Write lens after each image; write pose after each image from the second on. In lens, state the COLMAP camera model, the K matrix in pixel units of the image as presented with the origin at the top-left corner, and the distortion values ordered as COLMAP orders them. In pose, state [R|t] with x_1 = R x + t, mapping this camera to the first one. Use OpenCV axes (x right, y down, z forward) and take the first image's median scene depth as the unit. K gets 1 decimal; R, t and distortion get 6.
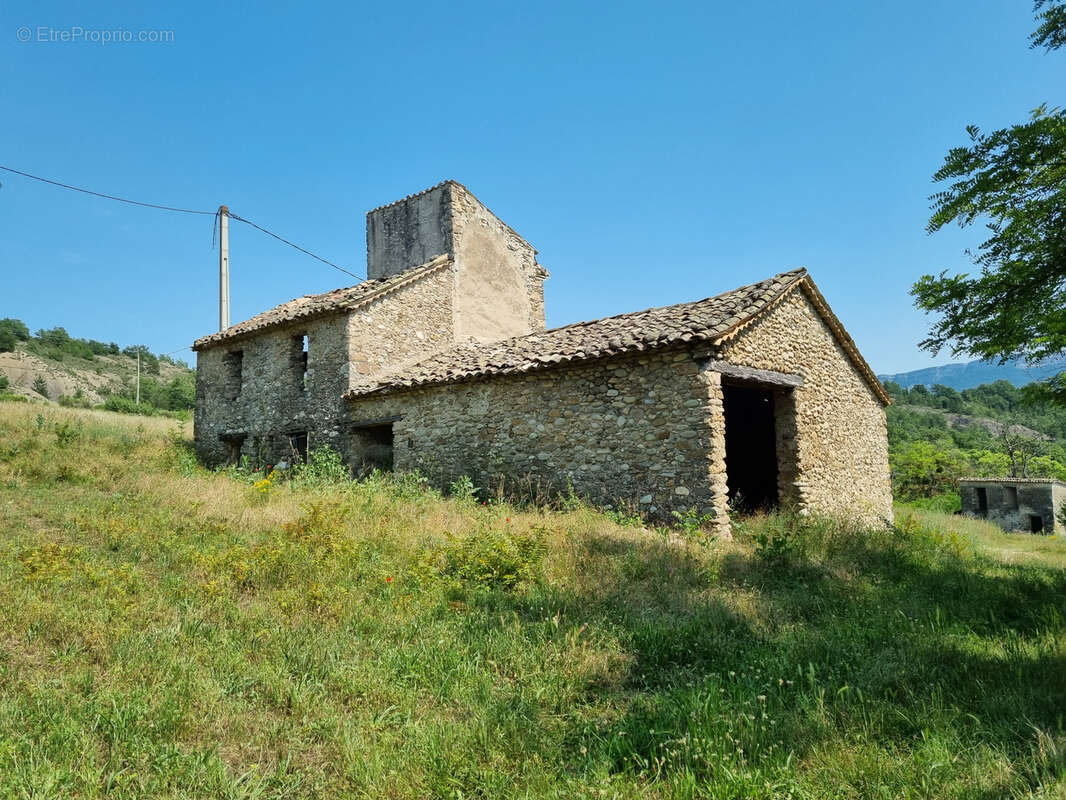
lens RADIAL K [[815.3, 0, 535.0], [0, 815.3, 416.2], [0, 0, 1]] dist [0.051694, -0.010912]
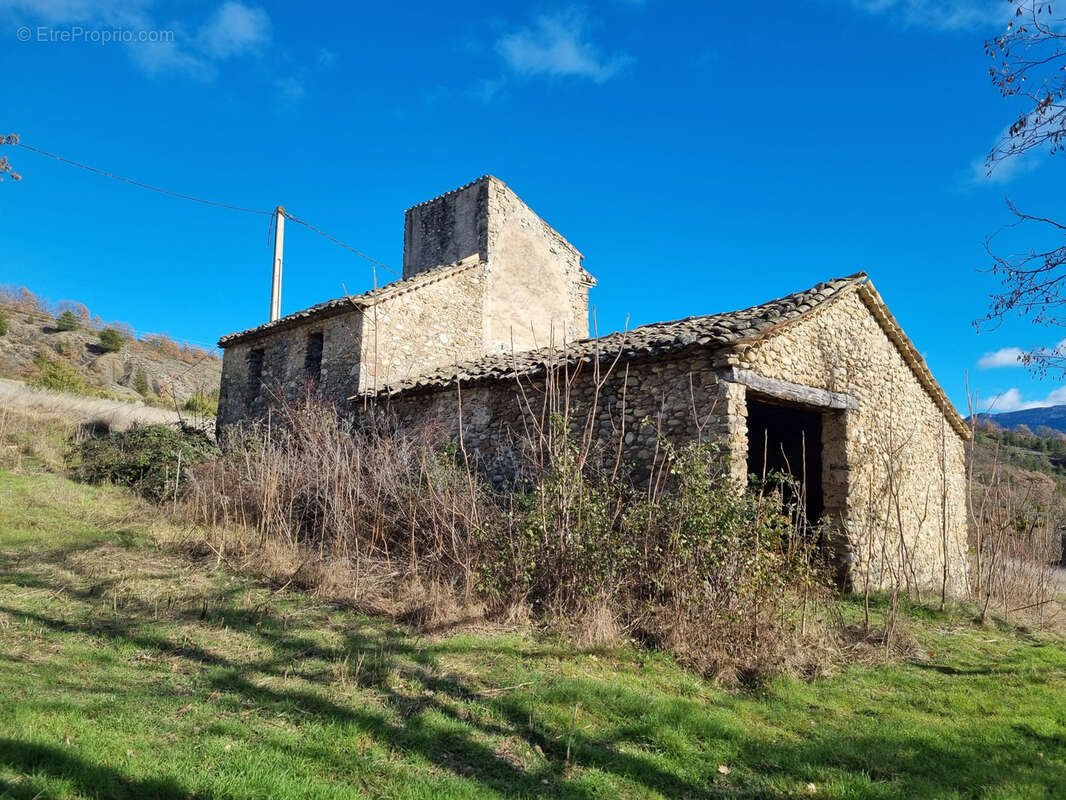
lens RADIAL K [[815.3, 0, 535.0], [0, 815.3, 416.2], [0, 0, 1]] dist [0.051694, -0.010912]
pose [[0.994465, 0.046850, -0.094047, 0.058129], [-0.048999, 0.998585, -0.020677, 0.004111], [0.092946, 0.025171, 0.995353, 0.090419]]
